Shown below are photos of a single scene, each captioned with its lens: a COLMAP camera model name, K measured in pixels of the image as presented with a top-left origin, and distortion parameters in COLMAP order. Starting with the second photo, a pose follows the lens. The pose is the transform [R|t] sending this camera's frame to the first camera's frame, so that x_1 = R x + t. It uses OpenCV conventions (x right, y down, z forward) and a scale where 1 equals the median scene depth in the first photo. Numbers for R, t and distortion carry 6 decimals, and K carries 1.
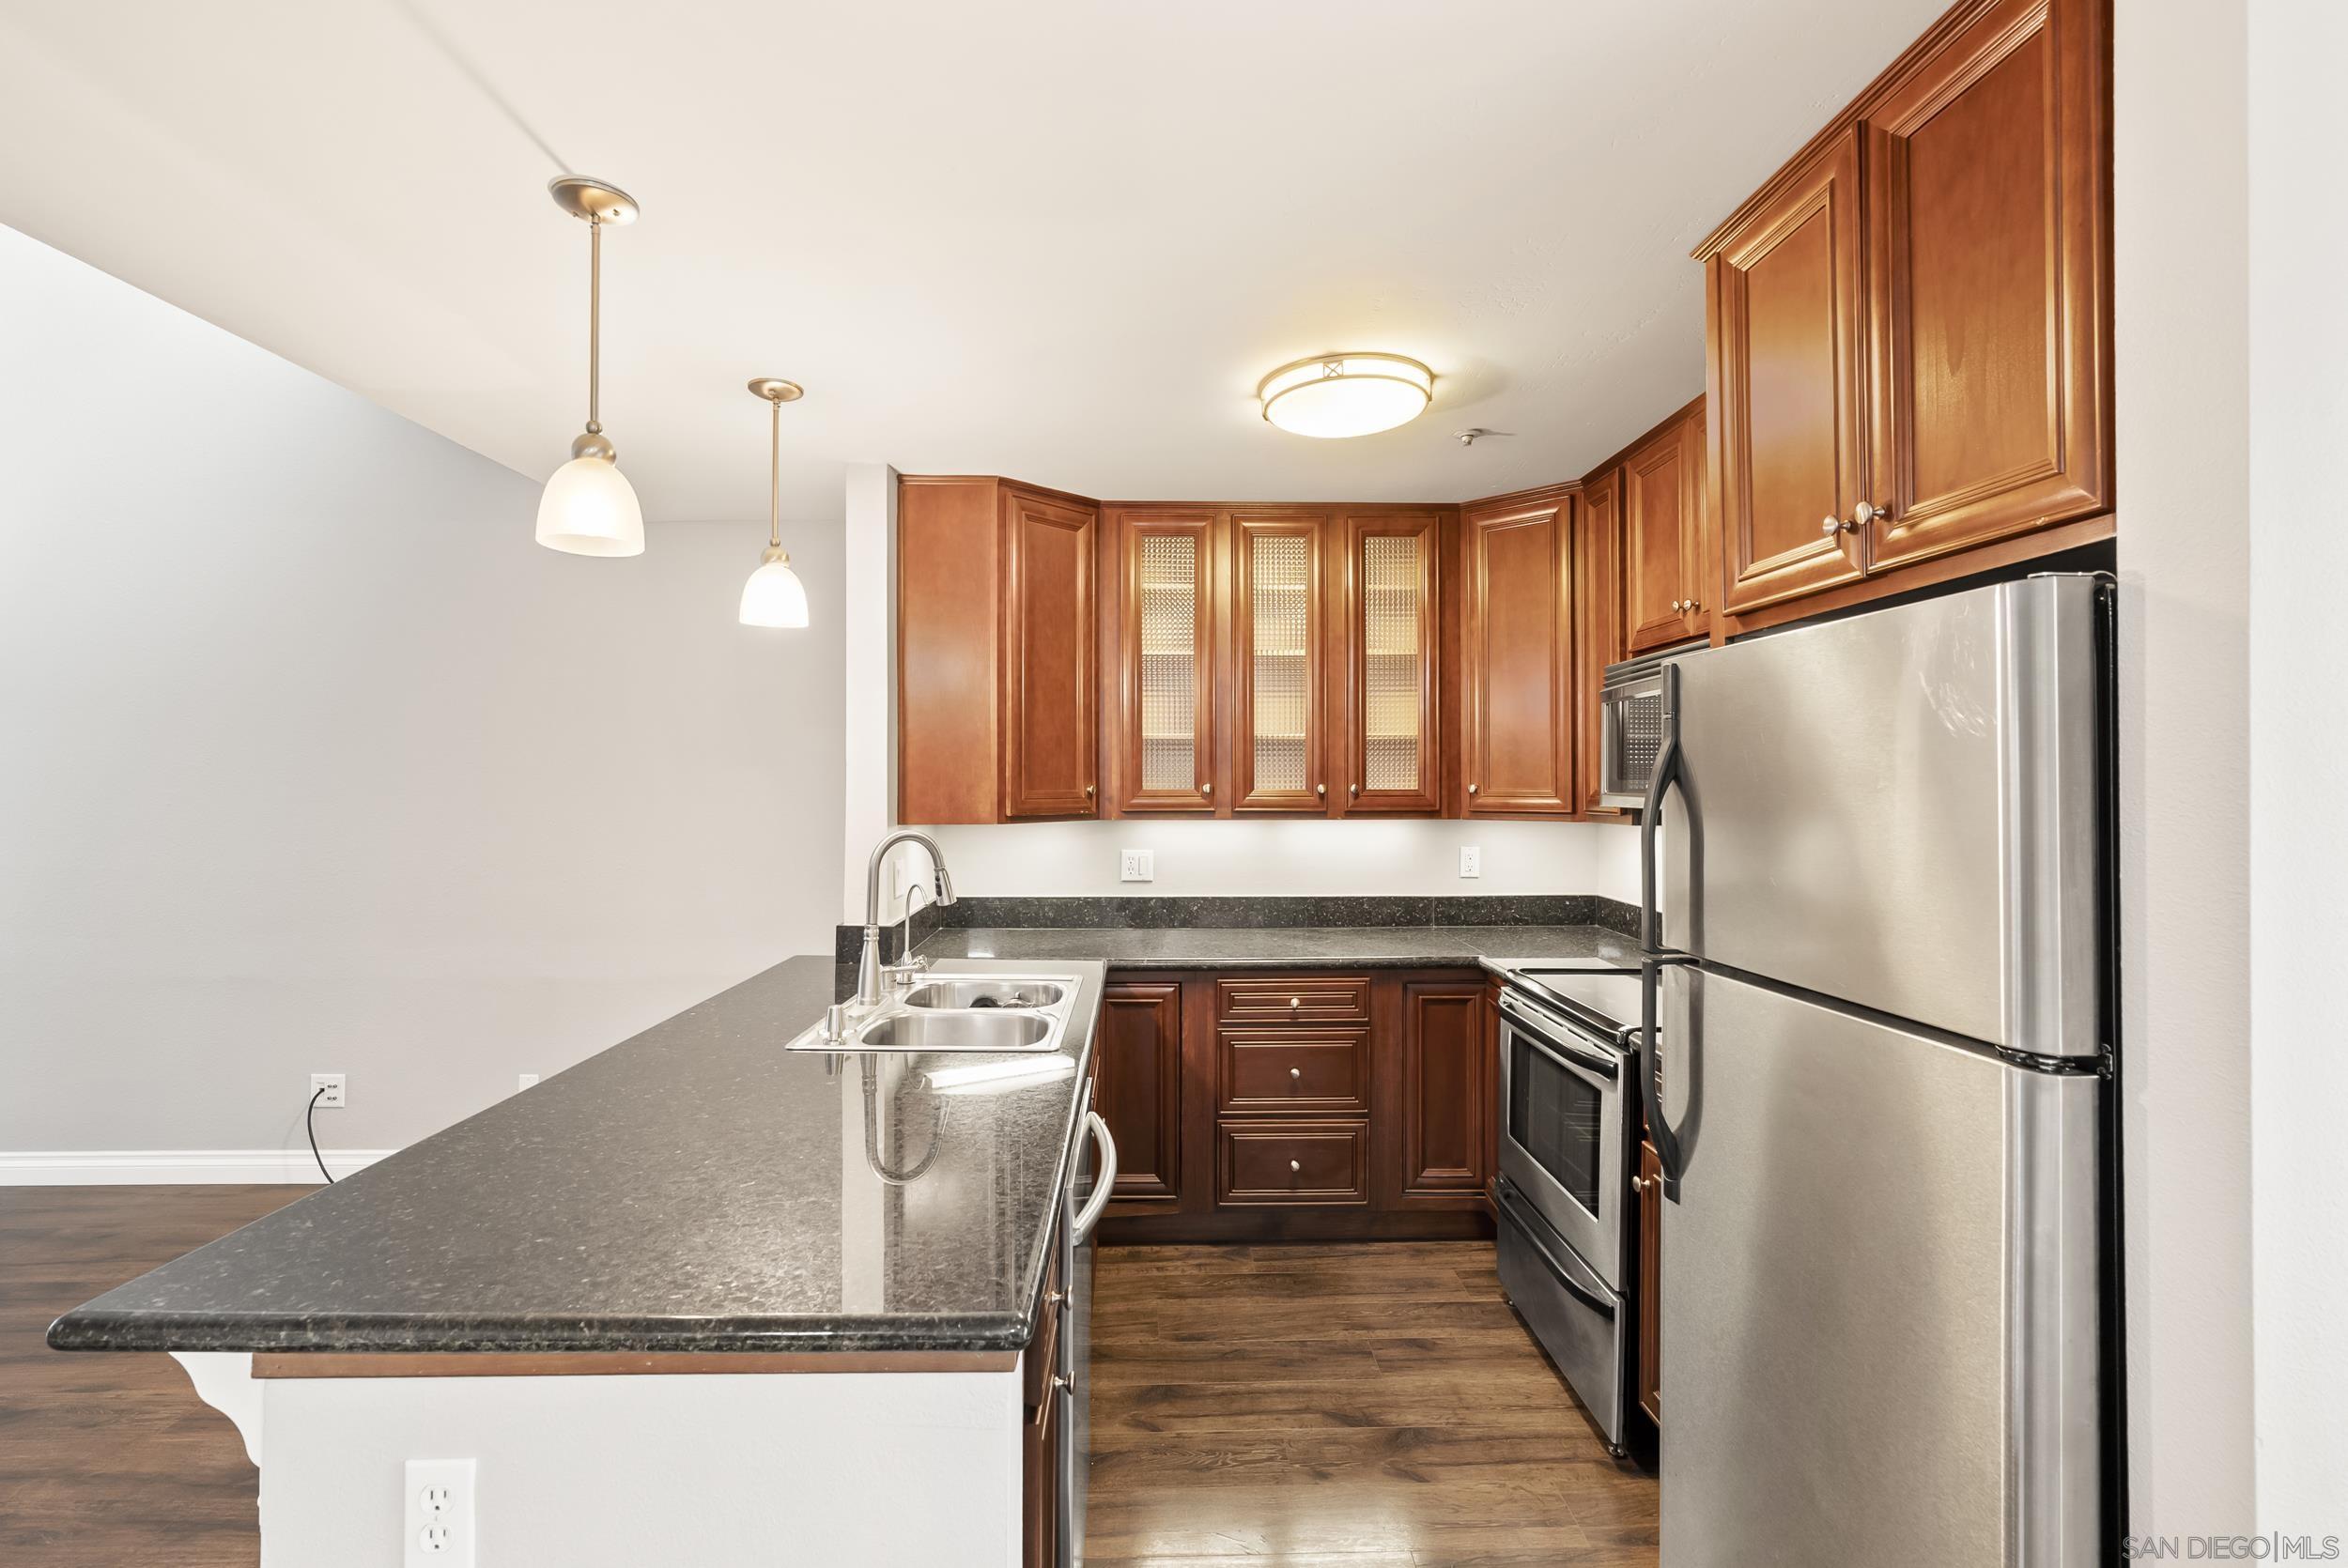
lens RADIAL K [[1057.0, 0, 1170.9], [0, 1057.0, 773.6], [0, 0, 1]] dist [-0.011352, 0.004818]
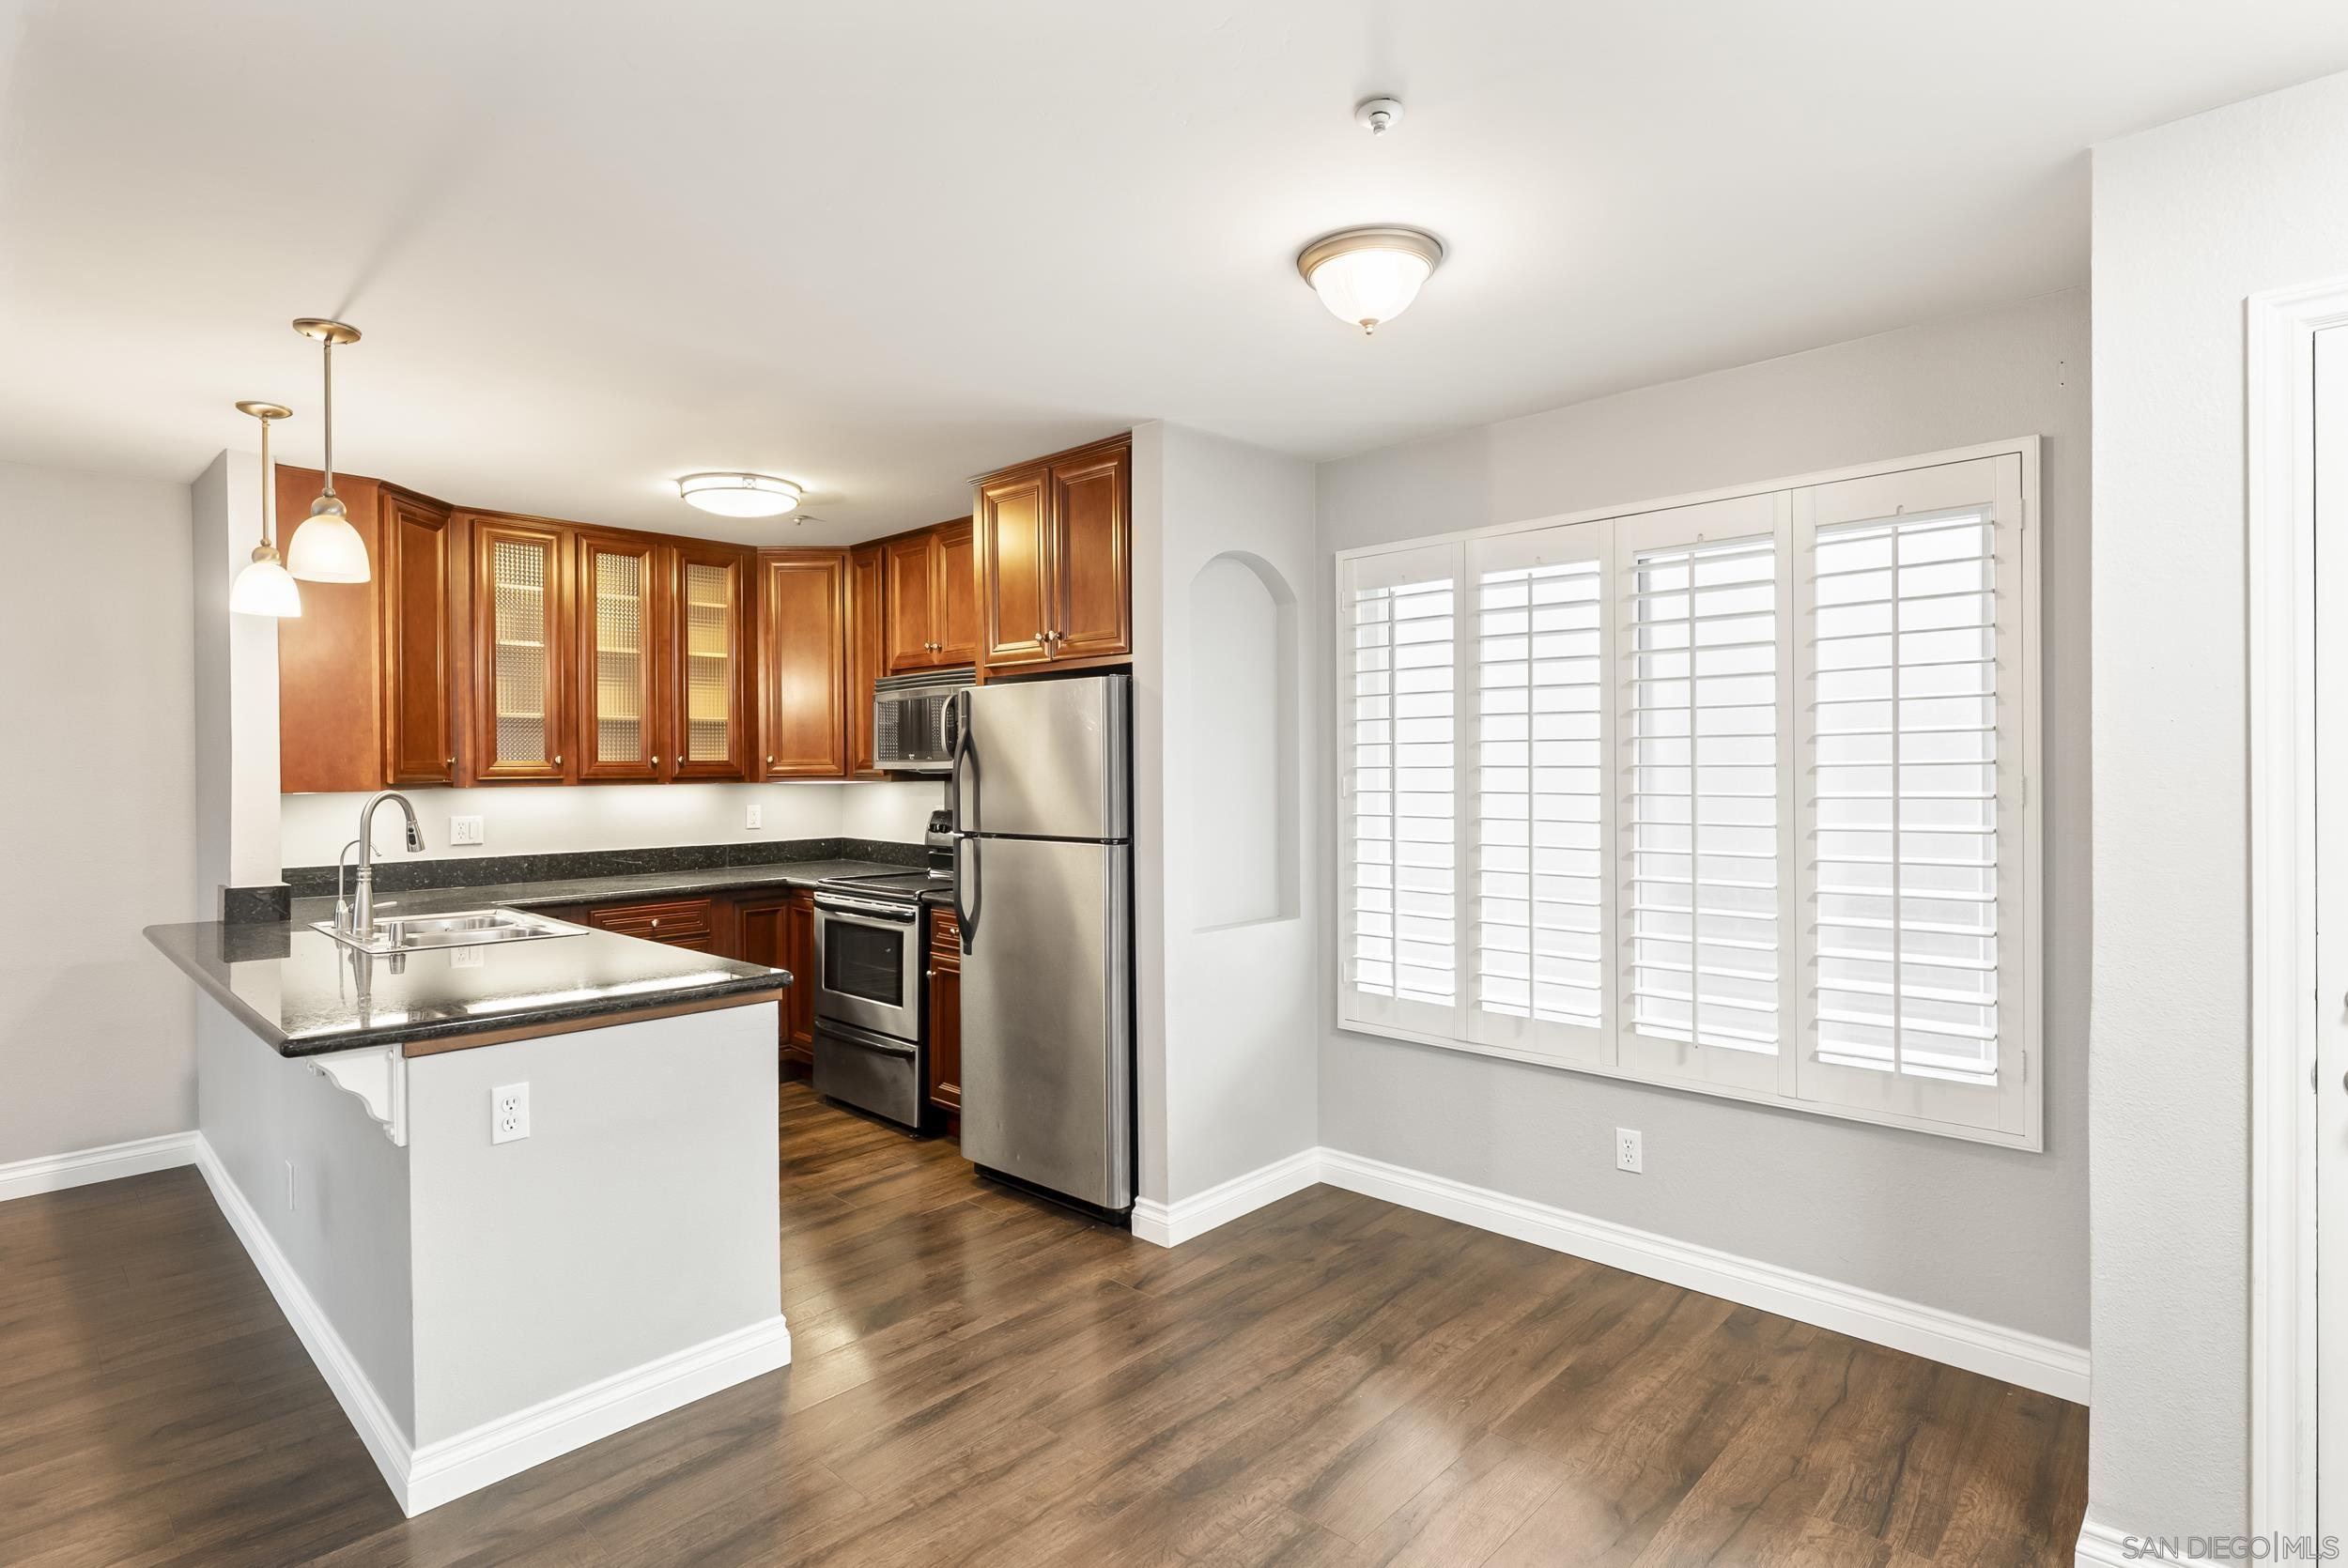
lens RADIAL K [[1165.4, 0, 1169.2], [0, 1165.4, 775.2], [0, 0, 1]] dist [-0.006059, -0.000277]
pose [[0.709674, -0.011252, 0.704440, -0.437268], [0.001014, 0.999888, 0.014949, 0.013507], [-0.704530, -0.009894, 0.709606, -0.458308]]
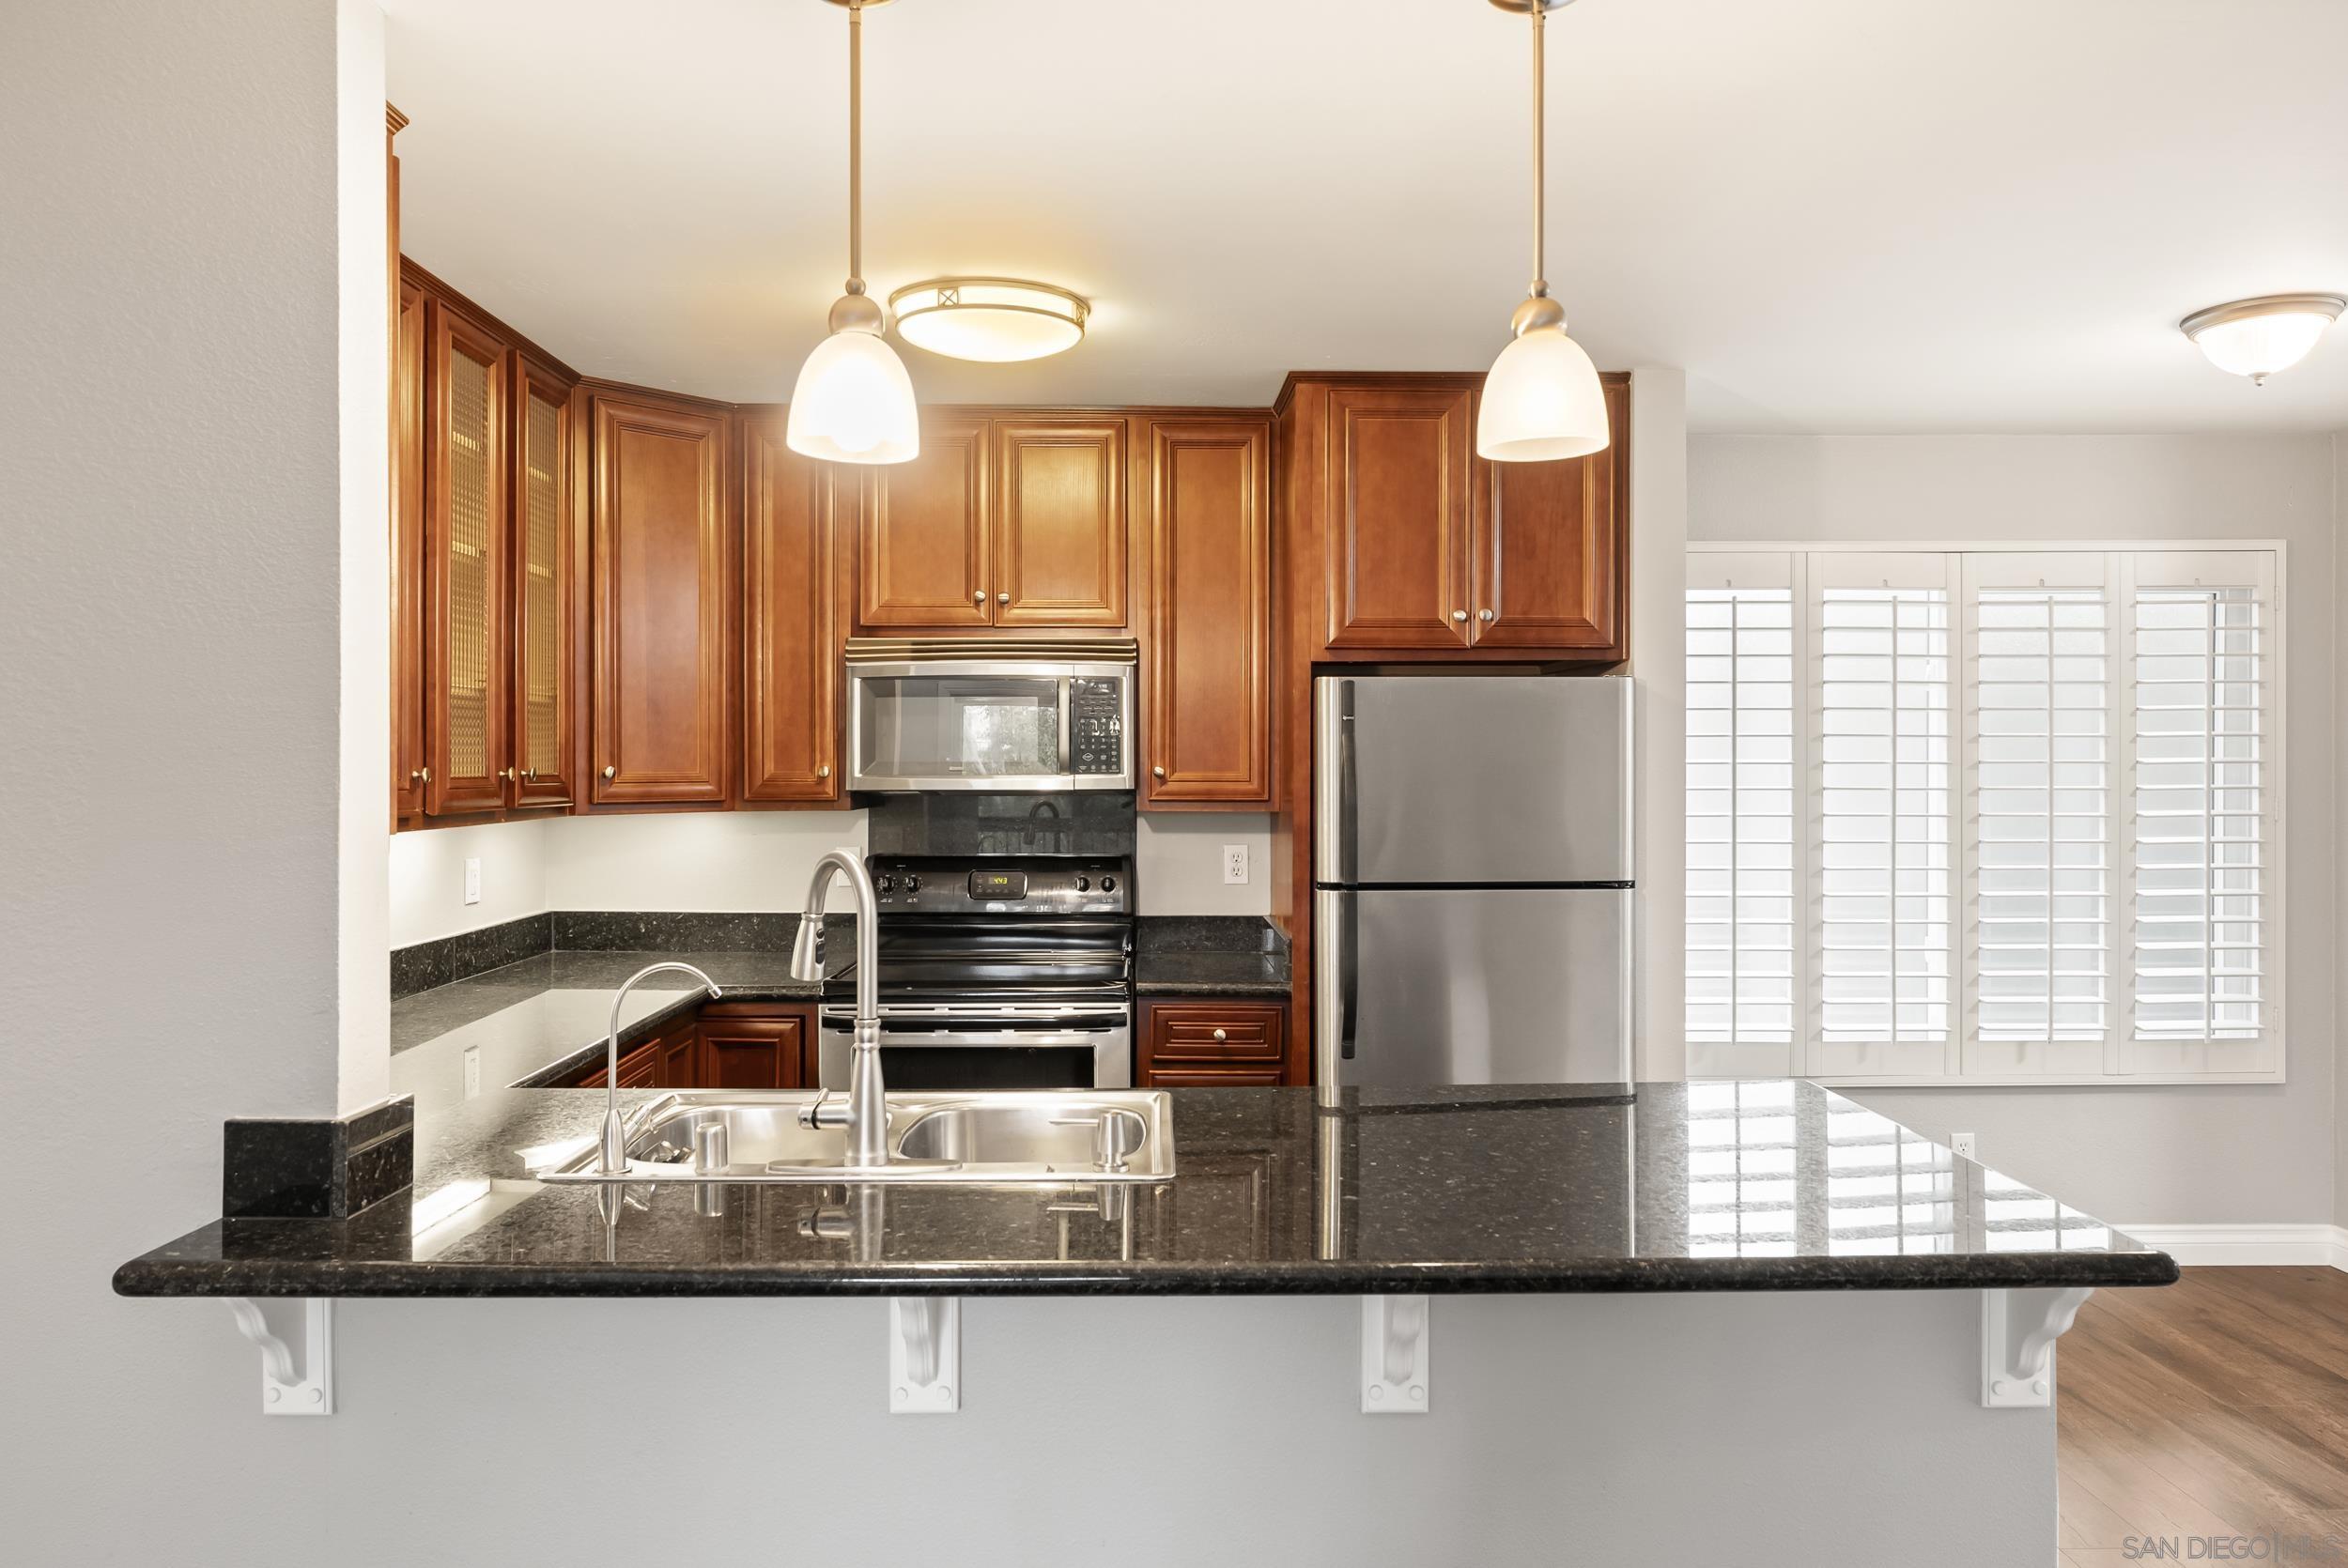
lens RADIAL K [[1545.5, 0, 1176.9], [0, 1545.5, 769.6], [0, 0, 1]] dist [-0.001323, 0.001831]
pose [[0.009339, -0.004825, 0.999945, -0.848074], [-0.009000, 0.999947, 0.004909, 0.003858], [-0.999916, -0.009046, 0.009295, 0.638281]]
